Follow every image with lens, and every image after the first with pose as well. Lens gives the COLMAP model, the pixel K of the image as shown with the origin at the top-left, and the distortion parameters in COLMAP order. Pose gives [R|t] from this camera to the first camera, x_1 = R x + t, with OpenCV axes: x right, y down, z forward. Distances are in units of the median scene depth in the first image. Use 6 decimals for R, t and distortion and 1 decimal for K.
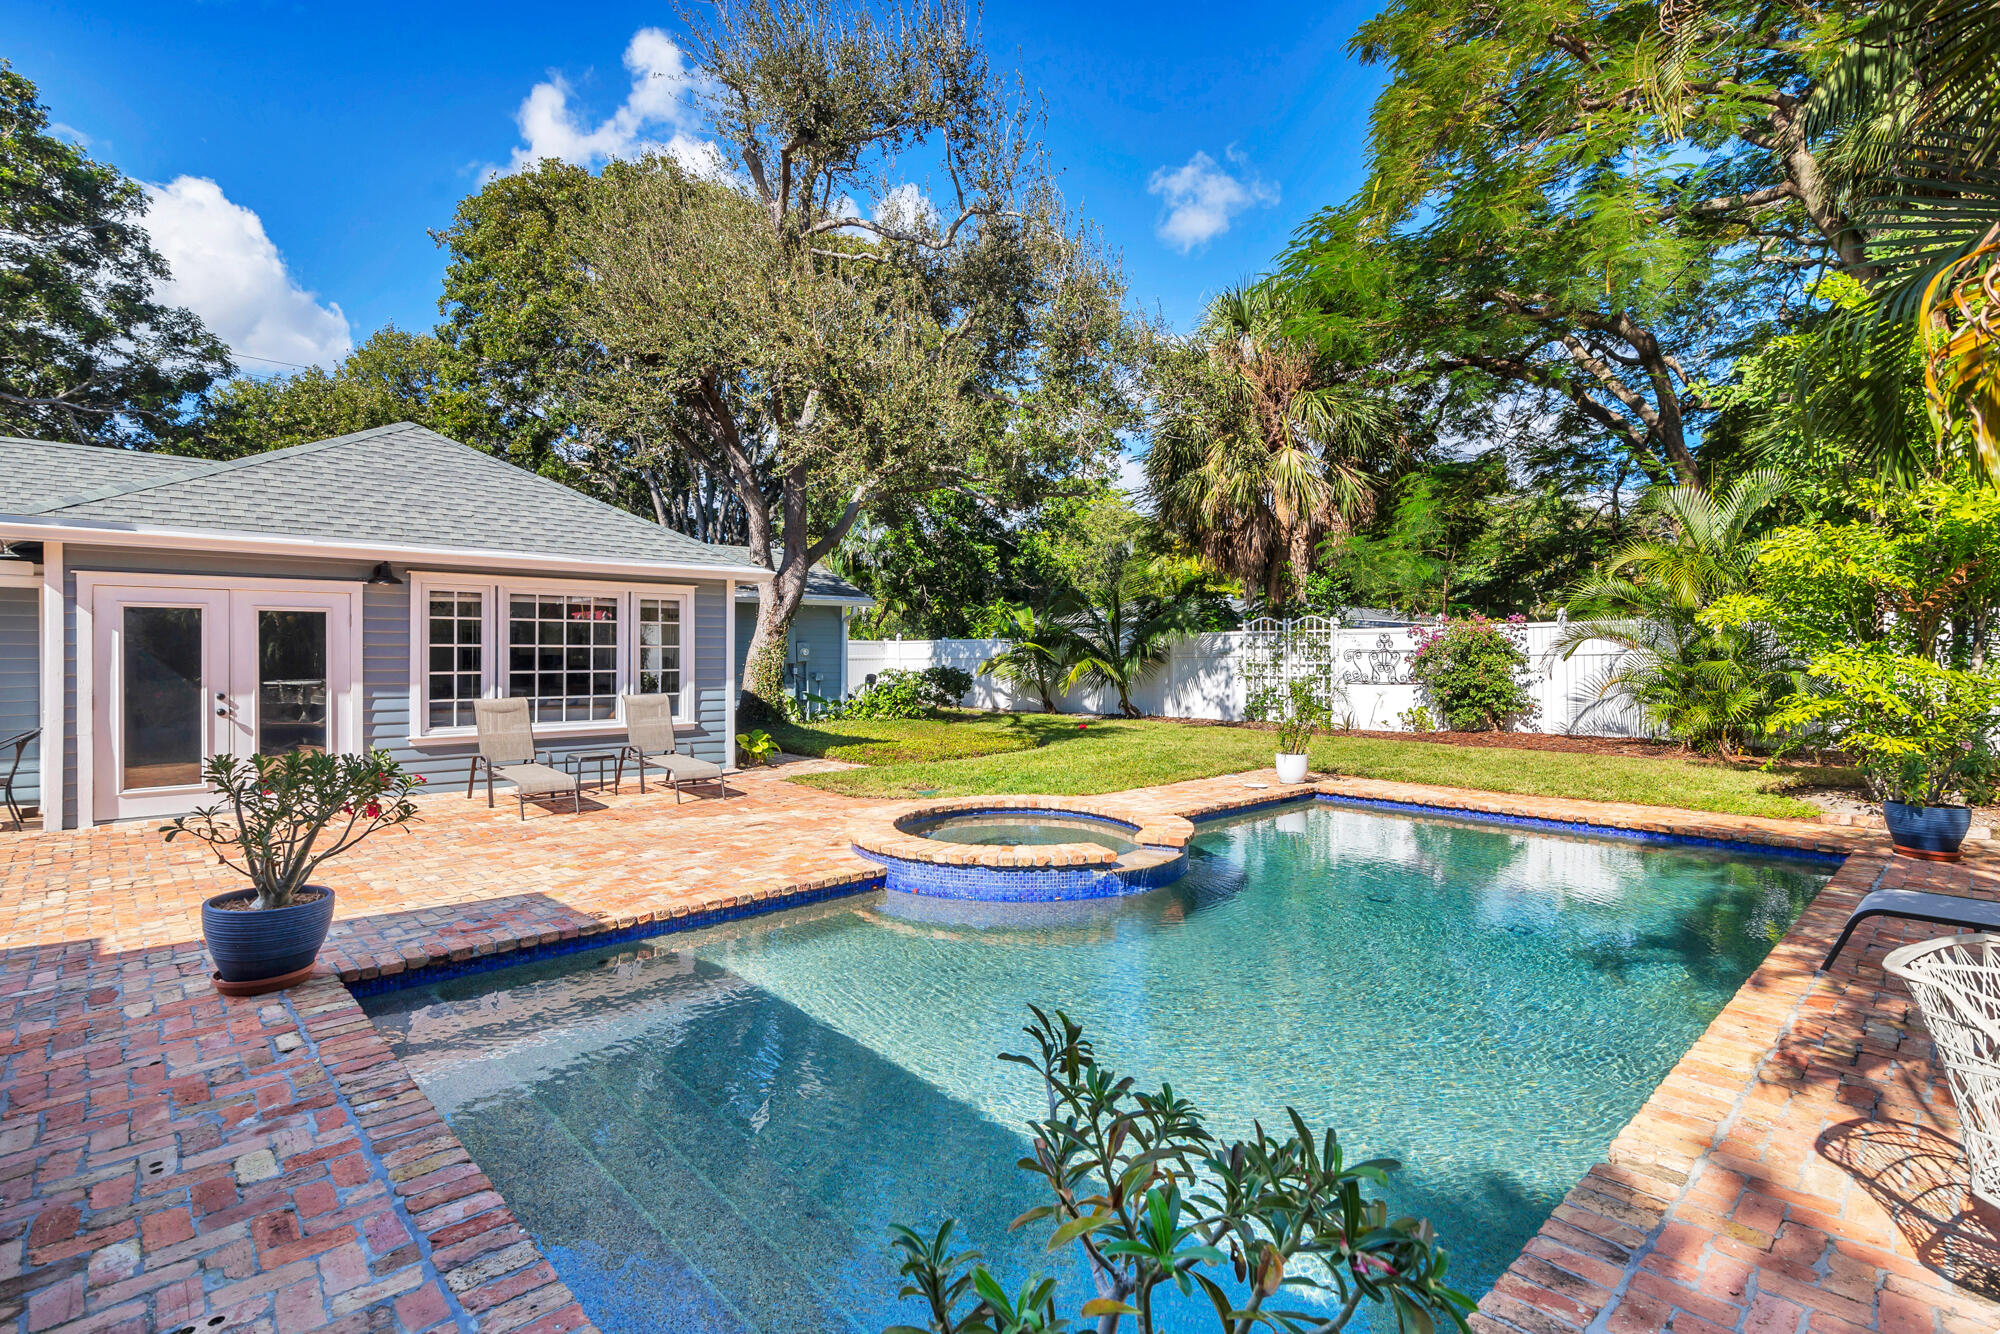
lens RADIAL K [[957.3, 0, 1000.4], [0, 957.3, 678.7], [0, 0, 1]] dist [0.003807, 0.000787]
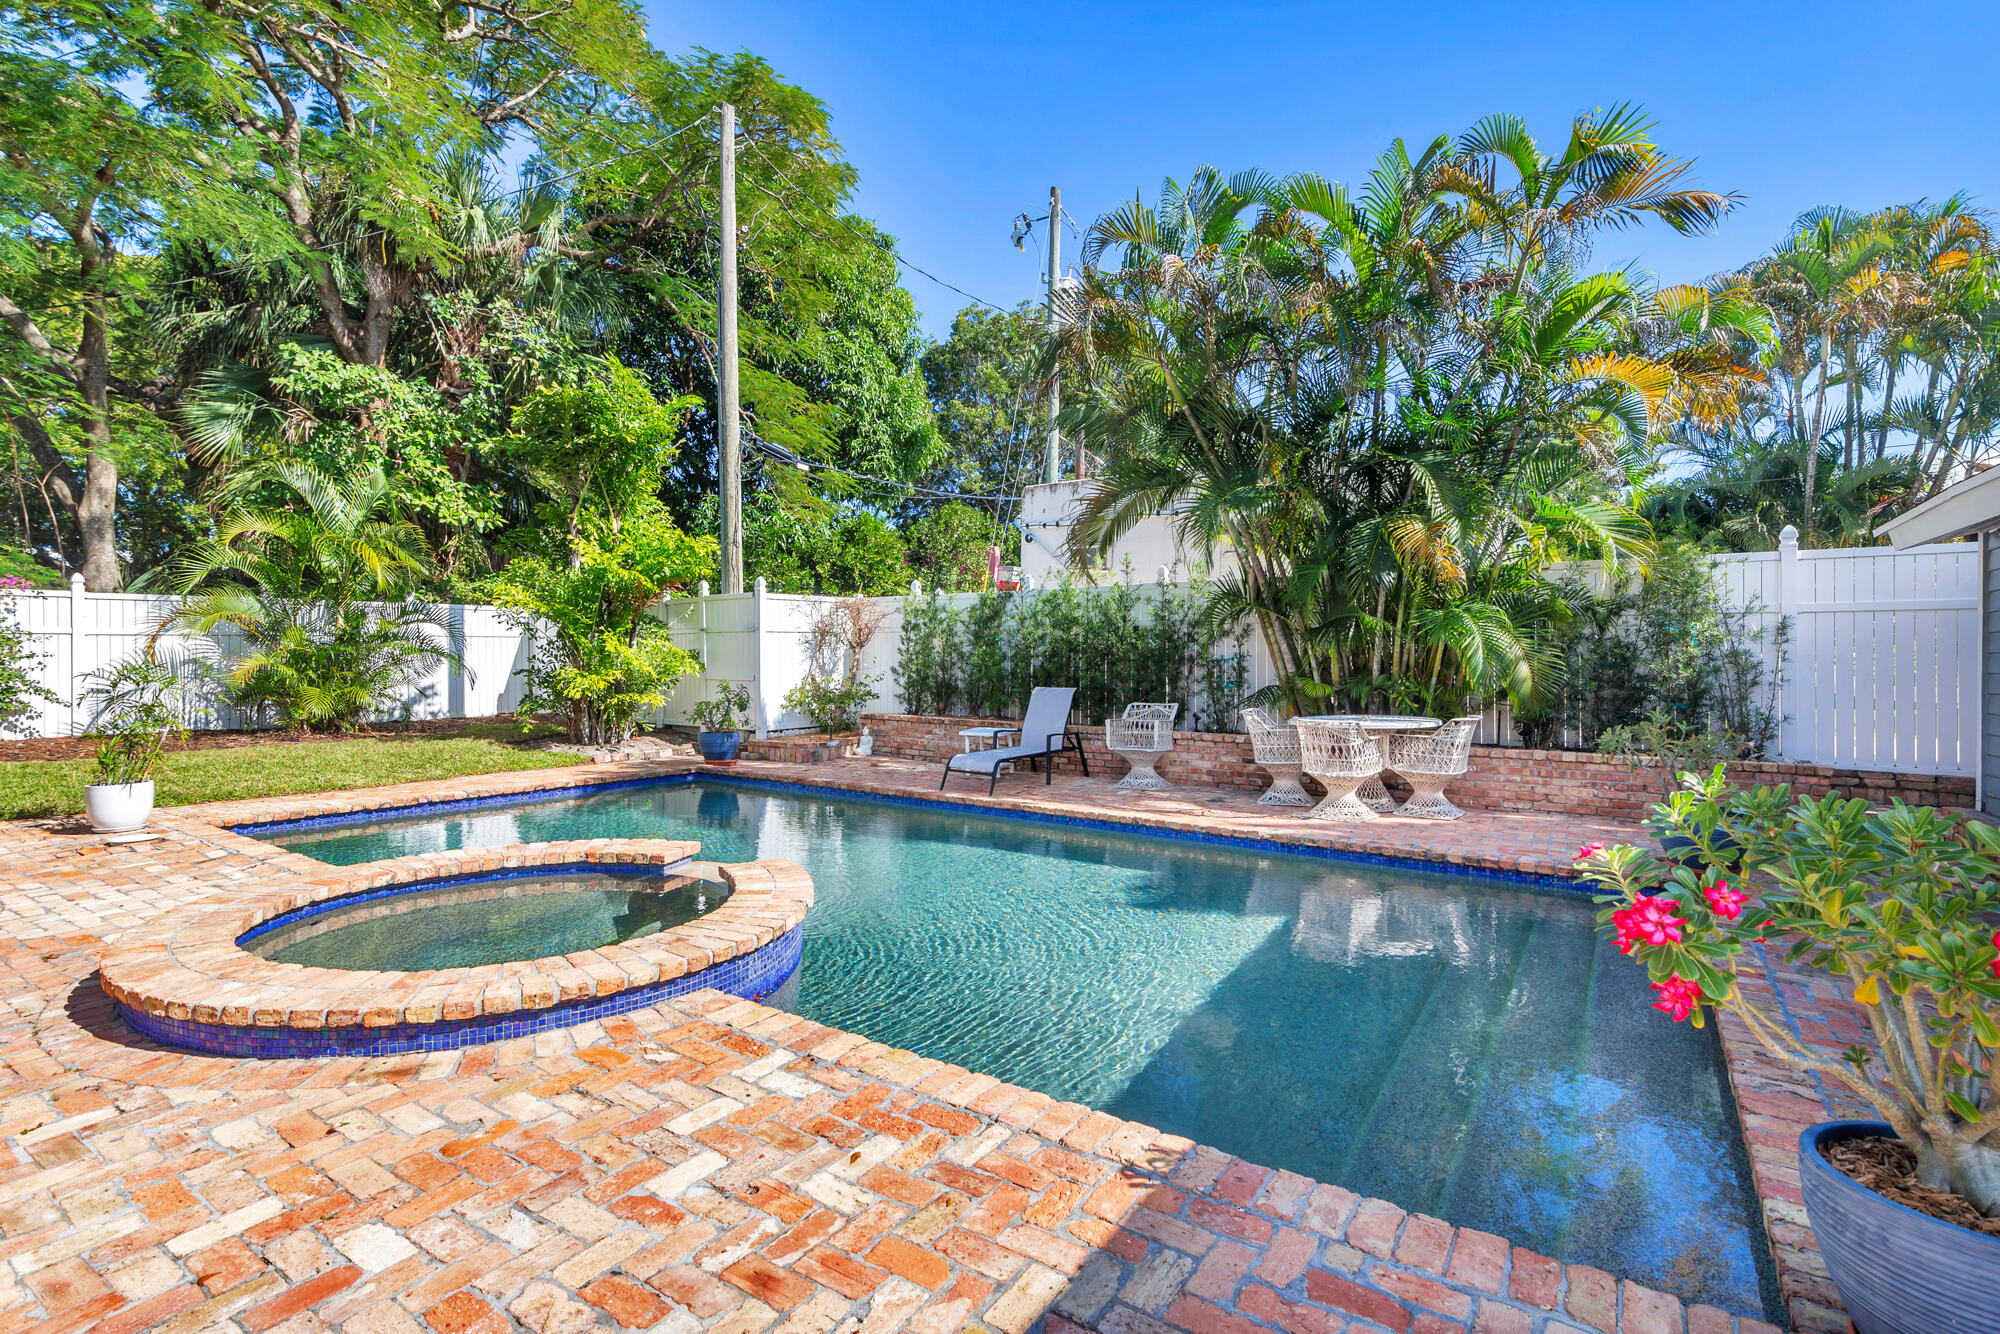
lens RADIAL K [[928.2, 0, 998.0], [0, 928.2, 656.6], [0, 0, 1]] dist [0.000973, 0.000039]
pose [[-0.209564, -0.003521, 0.977789, -0.358724], [0.018015, 0.999810, 0.007461, 0.001591], [-0.977629, 0.019178, -0.209461, 0.500676]]
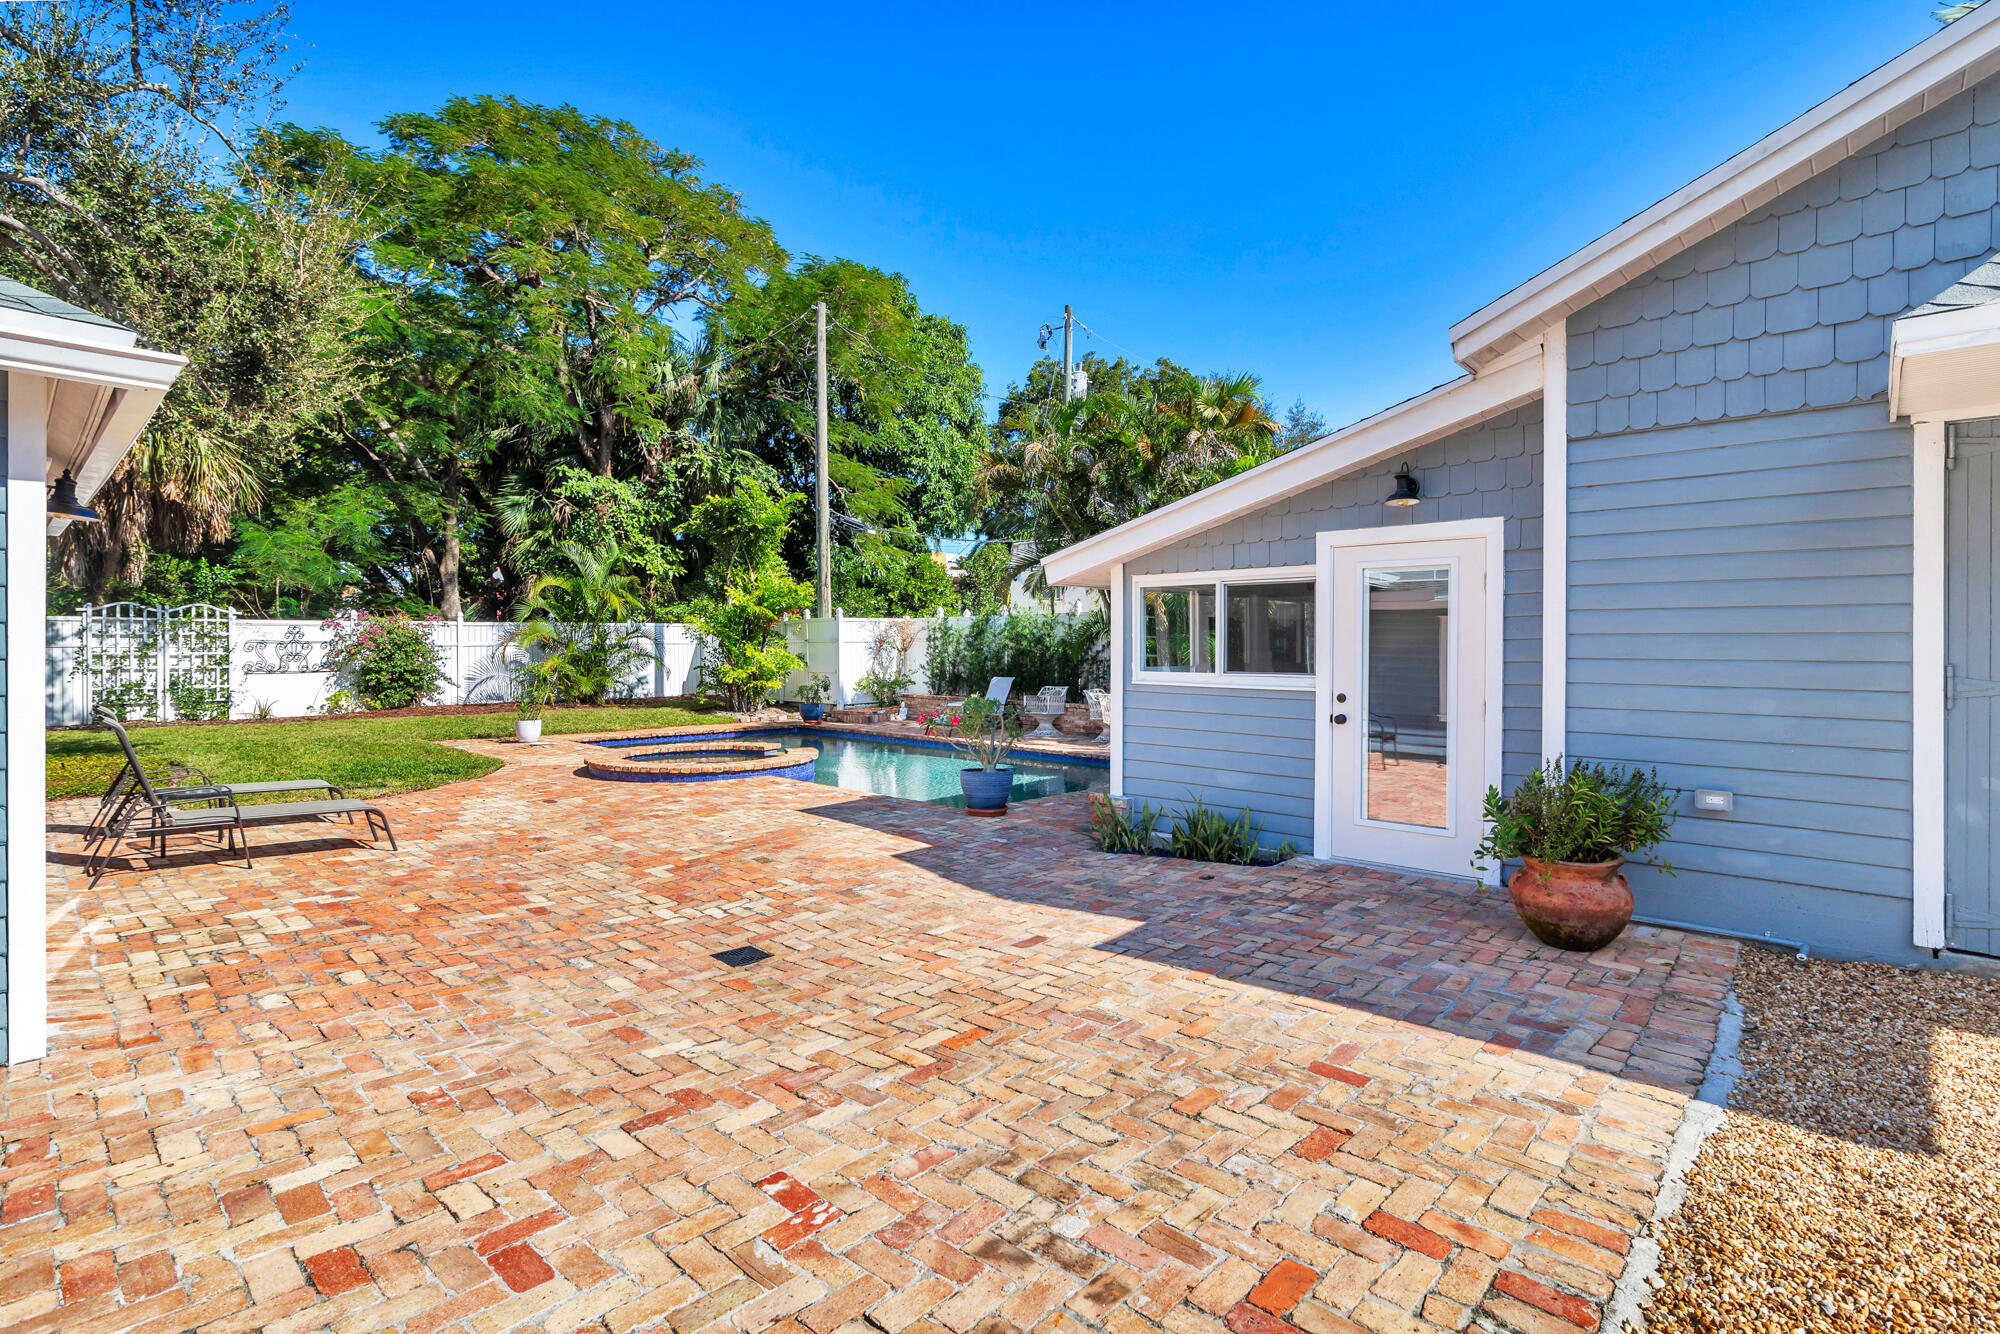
lens RADIAL K [[930.5, 0, 1004.7], [0, 930.5, 655.9], [0, 0, 1]] dist [0.002709, -0.000608]
pose [[-0.069866, -0.009124, 0.997515, -0.924380], [0.021724, 0.999707, 0.010665, -0.009452], [-0.997320, 0.022416, -0.069648, 0.373572]]
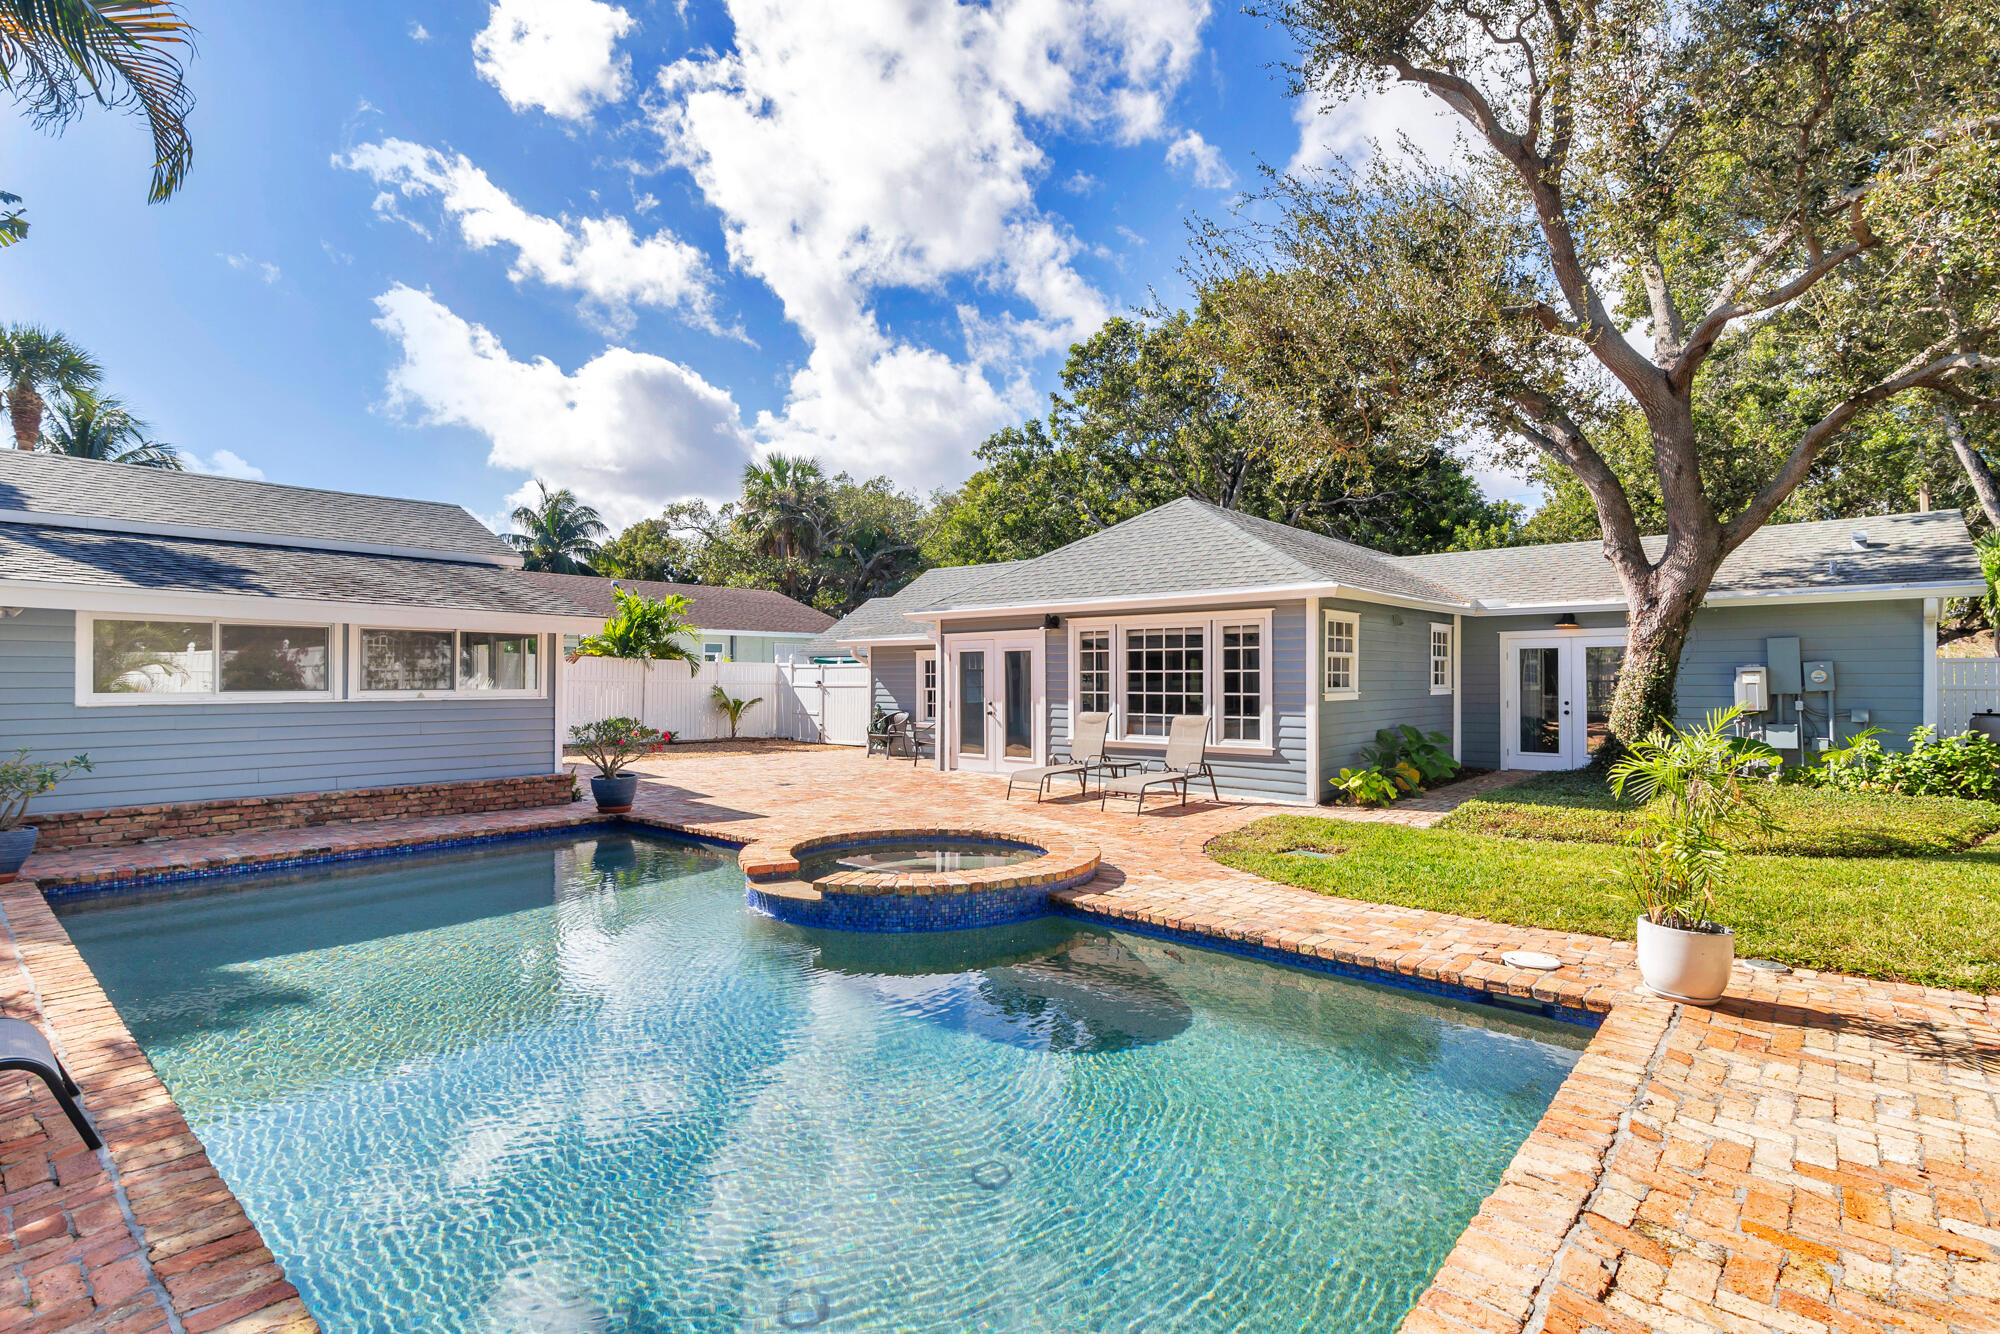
lens RADIAL K [[930.5, 0, 1004.7], [0, 930.5, 655.9], [0, 0, 1]] dist [0.002709, -0.000608]
pose [[0.105570, -0.024561, -0.994109, 0.561728], [-0.026877, 0.999259, -0.027542, -0.013864], [0.994049, 0.029626, 0.104831, 0.593808]]
